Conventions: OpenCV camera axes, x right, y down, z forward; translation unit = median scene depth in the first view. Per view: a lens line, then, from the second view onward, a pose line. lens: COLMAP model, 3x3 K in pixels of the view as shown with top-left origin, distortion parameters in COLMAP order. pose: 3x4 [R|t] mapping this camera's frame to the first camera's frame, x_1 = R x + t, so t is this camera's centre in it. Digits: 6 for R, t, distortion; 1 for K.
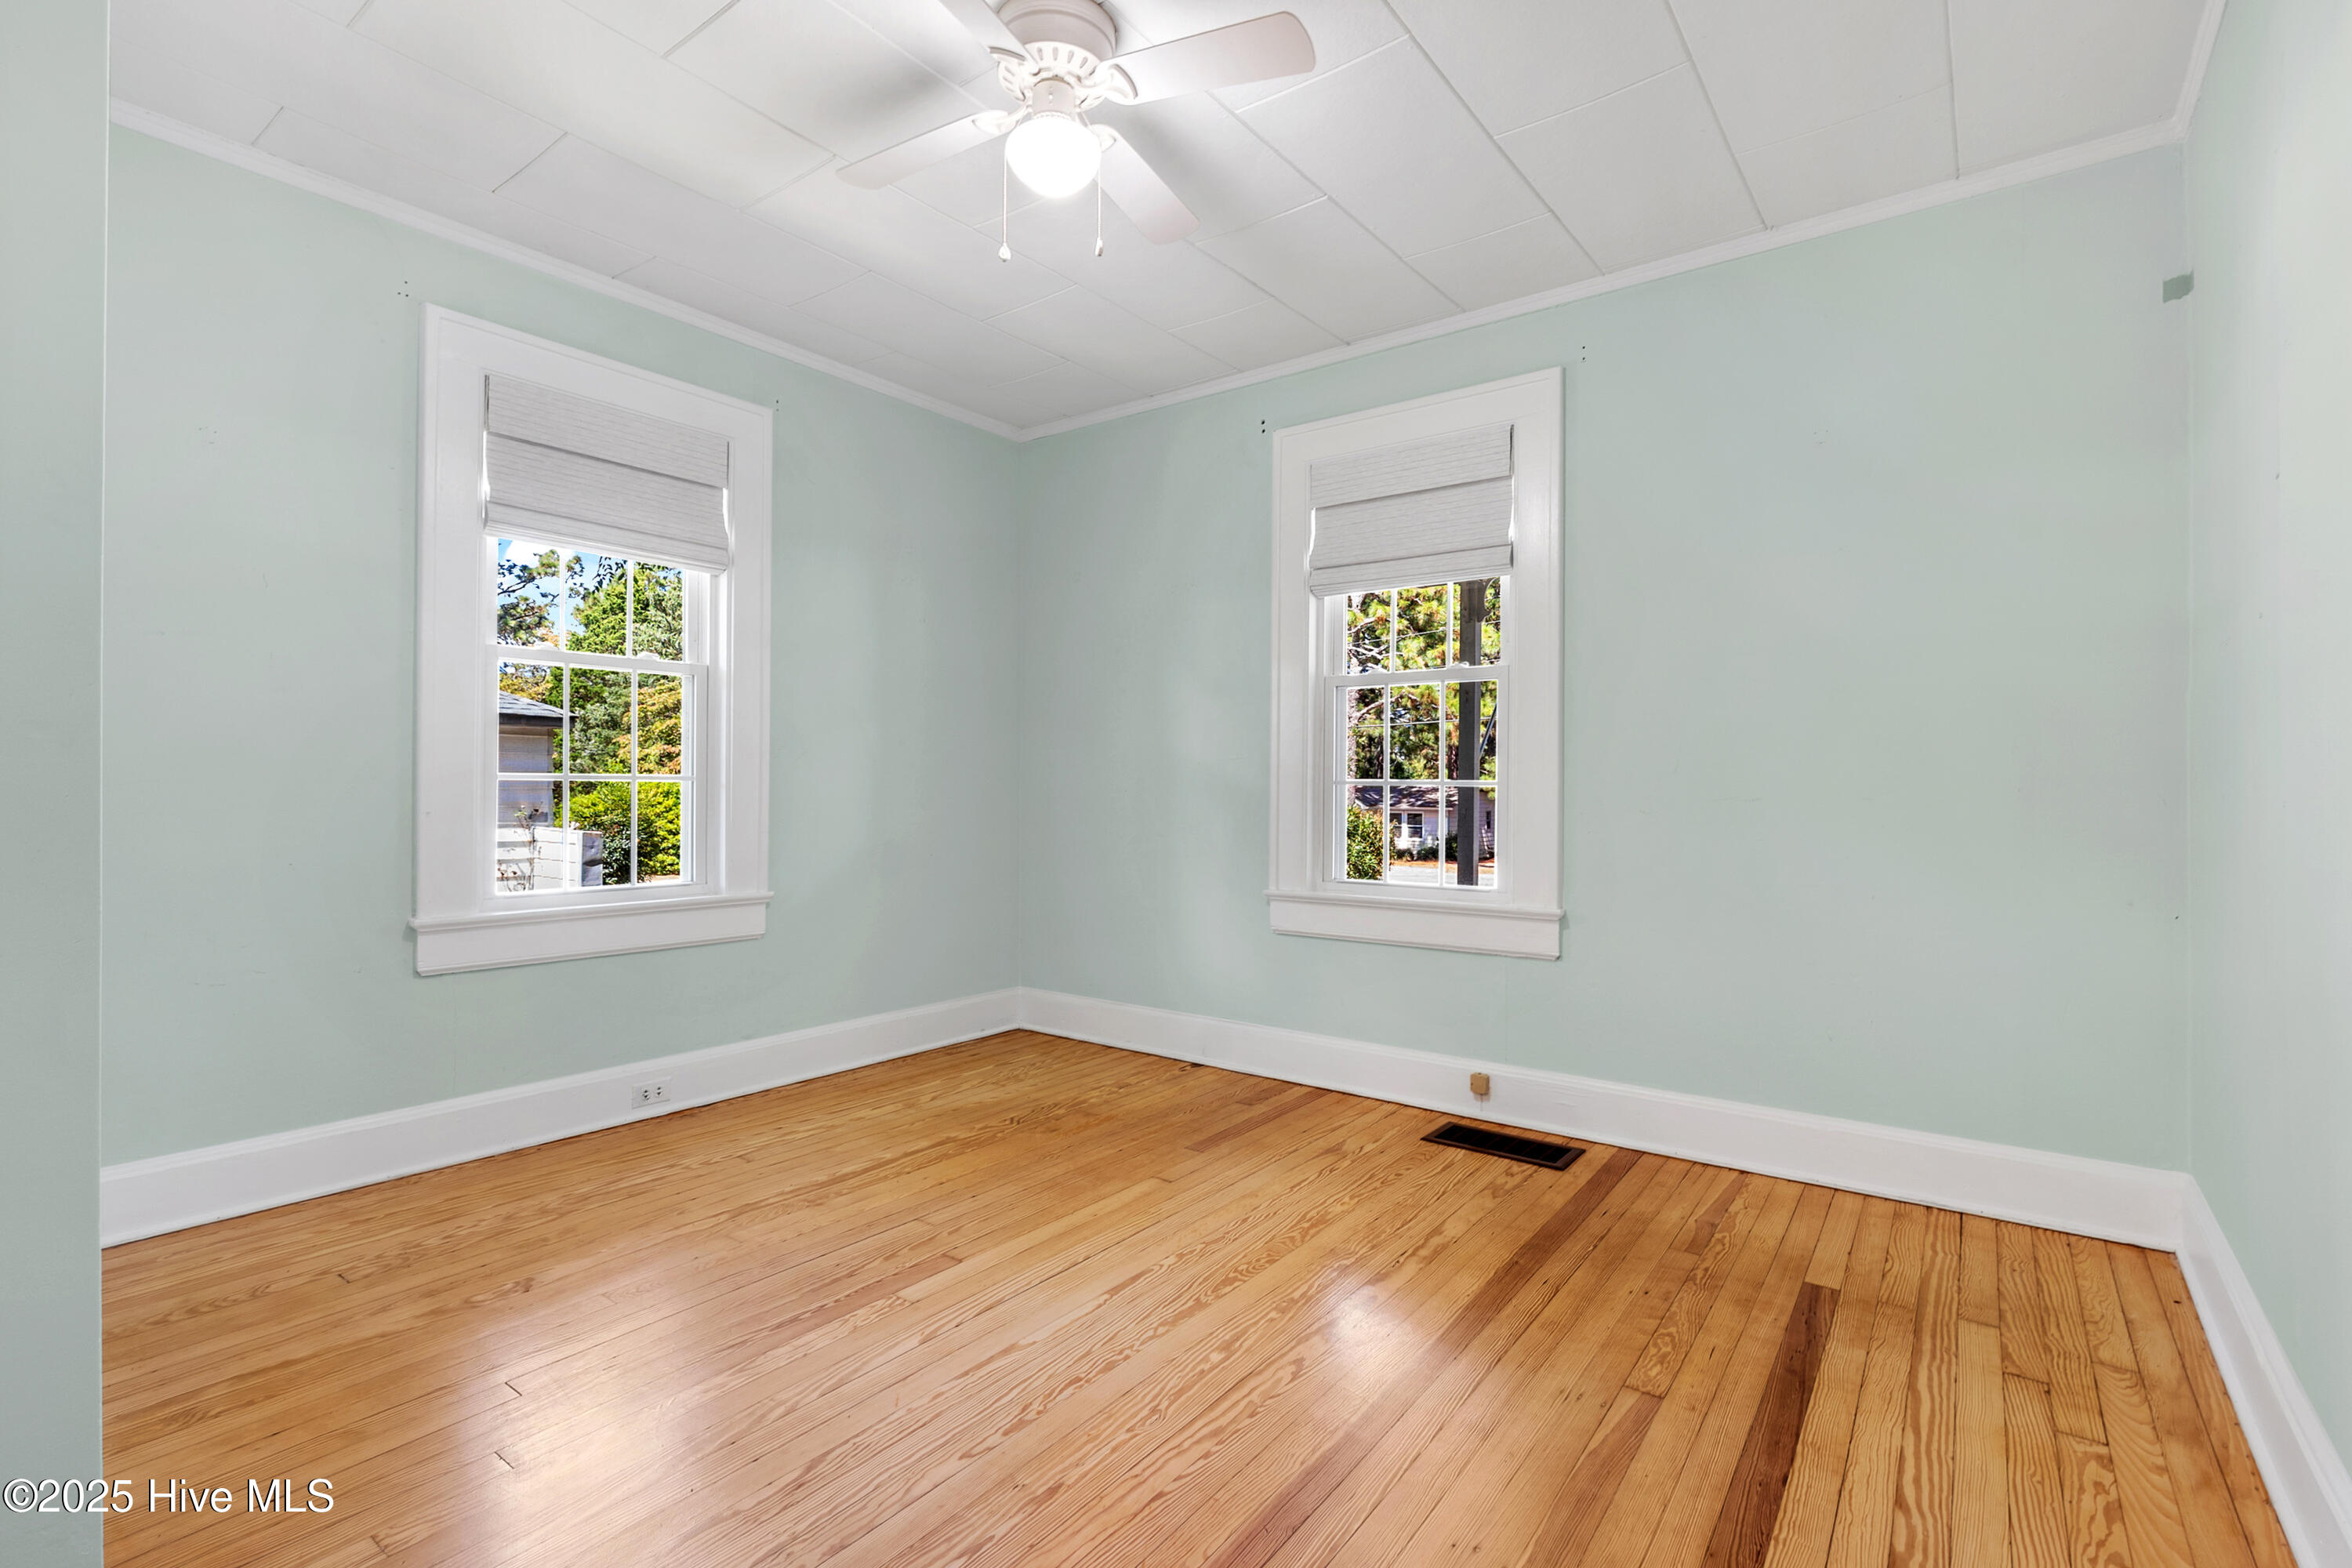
lens RADIAL K [[1076.5, 0, 1180.8], [0, 1076.5, 789.3], [0, 0, 1]] dist [-0.003144, -0.001274]
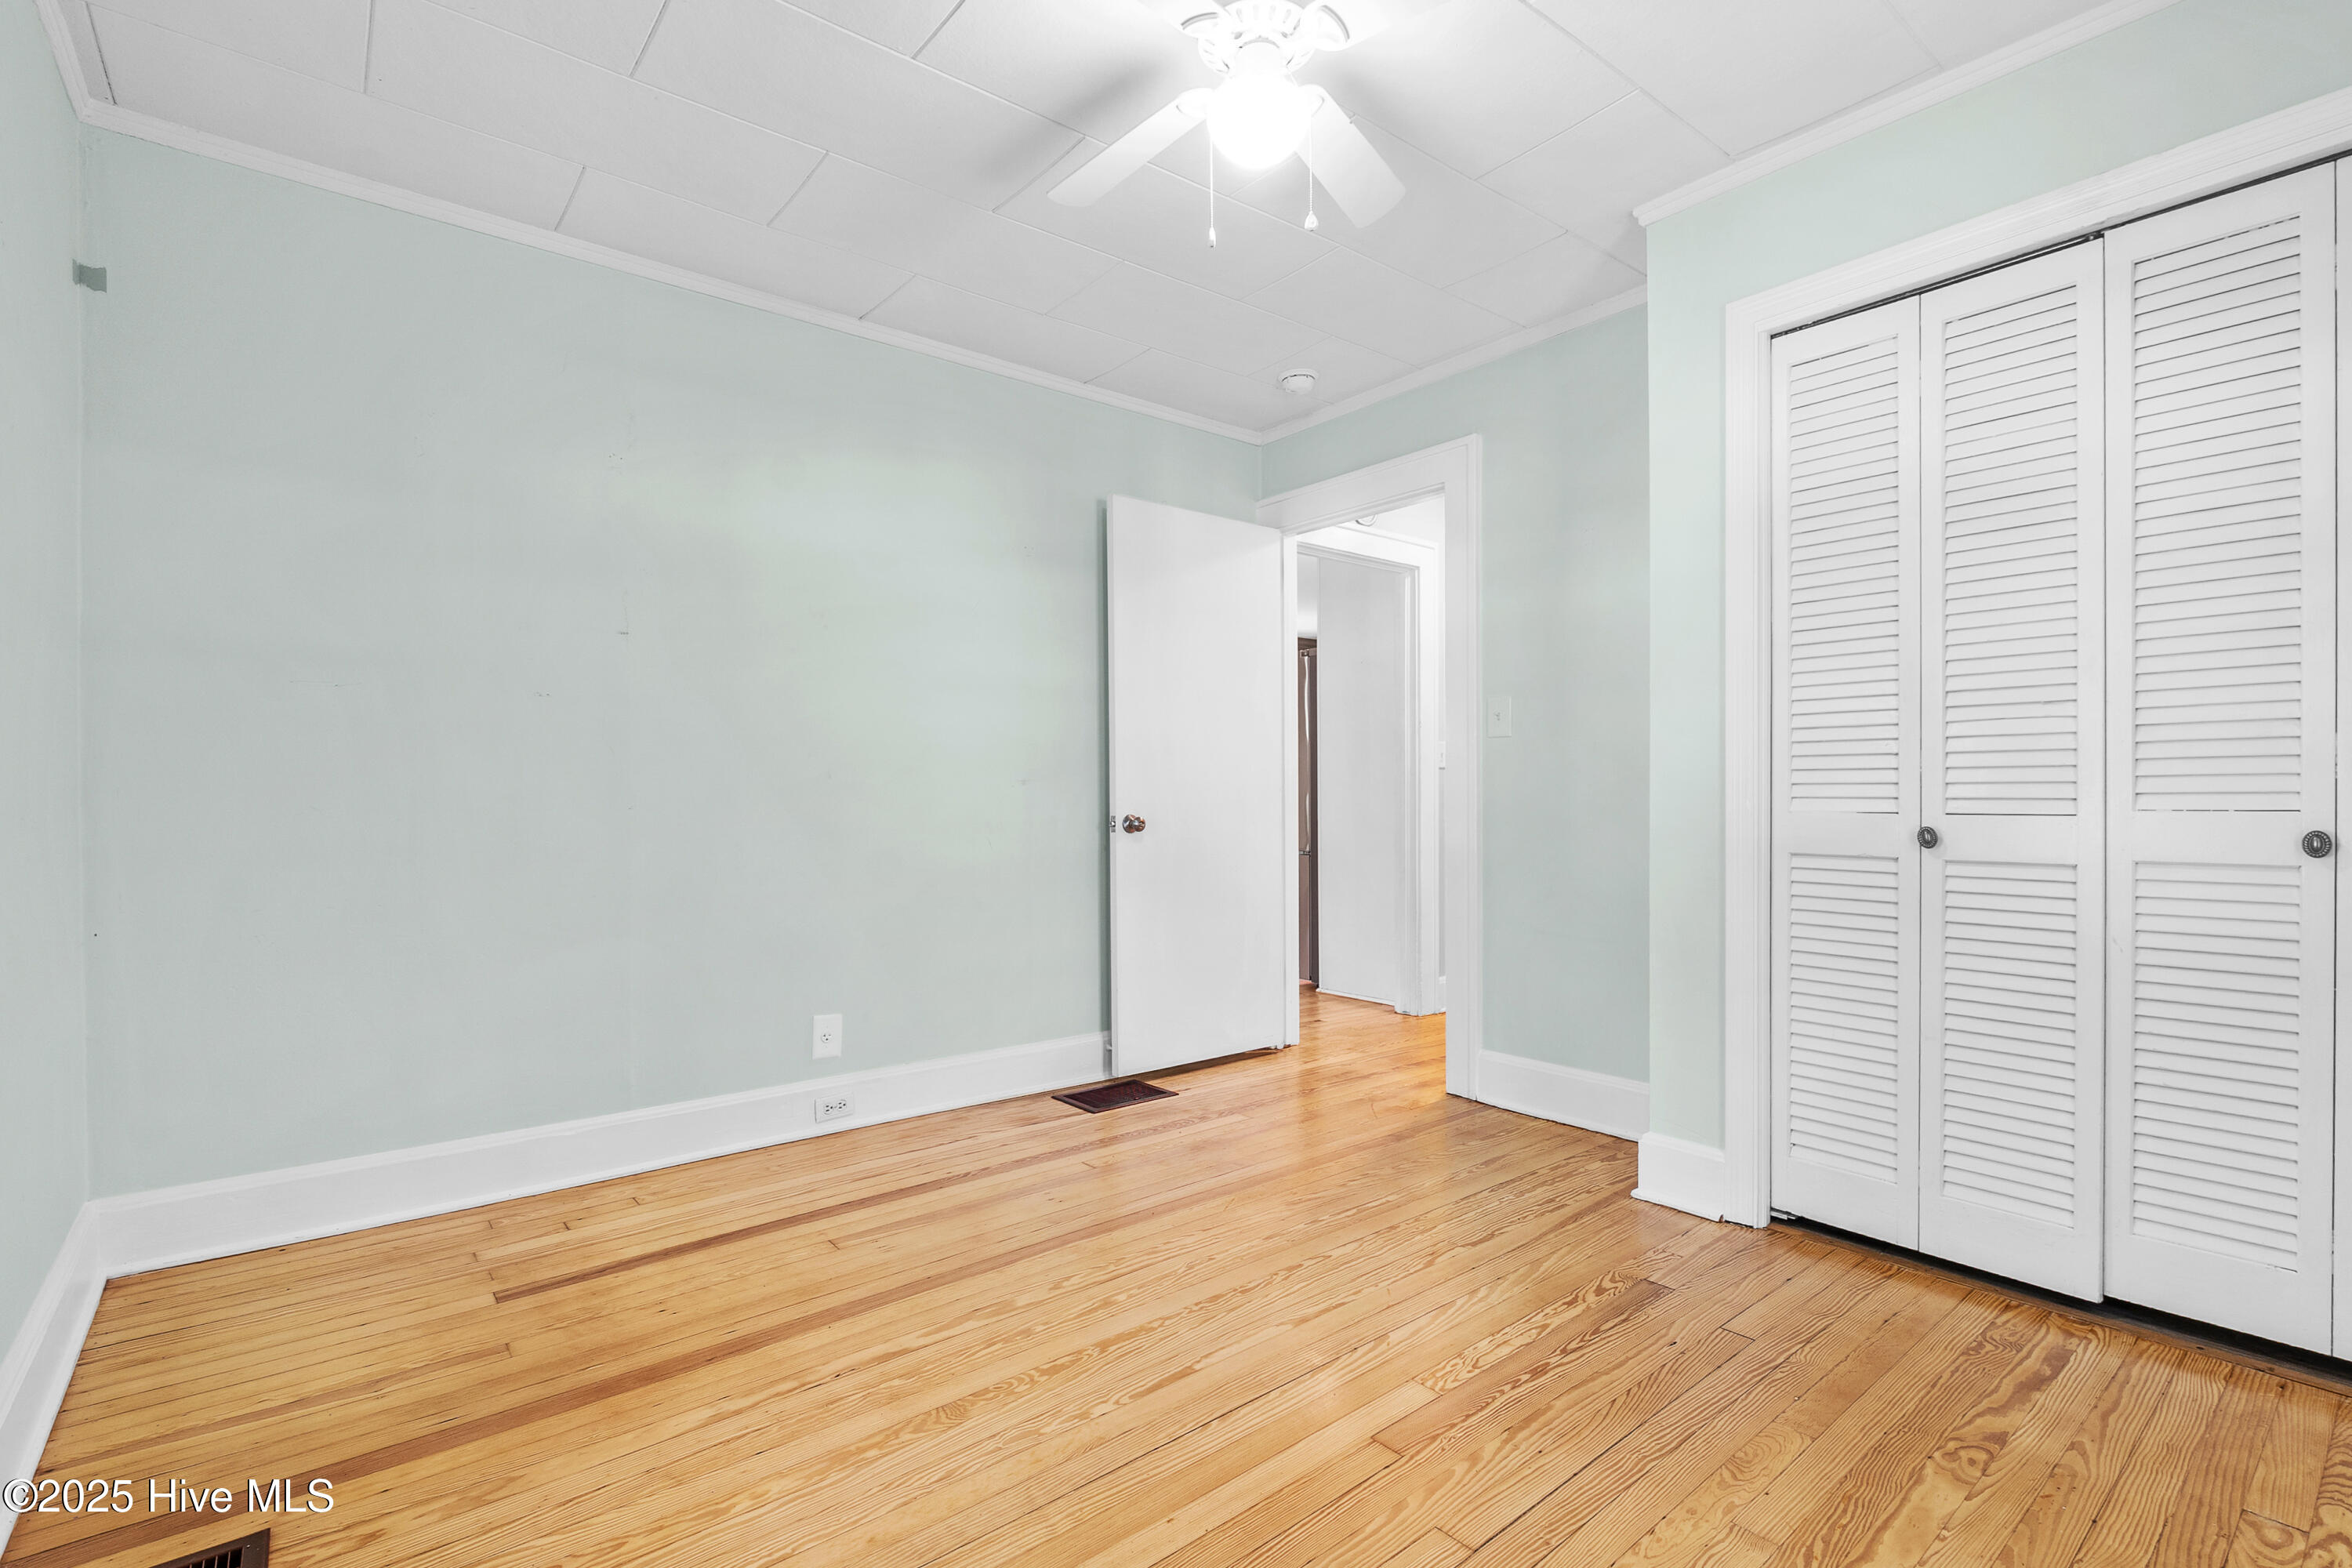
lens RADIAL K [[1076.5, 0, 1175.4], [0, 1076.5, 786.3], [0, 0, 1]] dist [-0.003144, -0.001274]
pose [[-0.969427, -0.000804, 0.245378, -0.279343], [-0.001353, 0.999997, -0.002071, -0.013411], [-0.245376, -0.002339, -0.969425, 1.926052]]
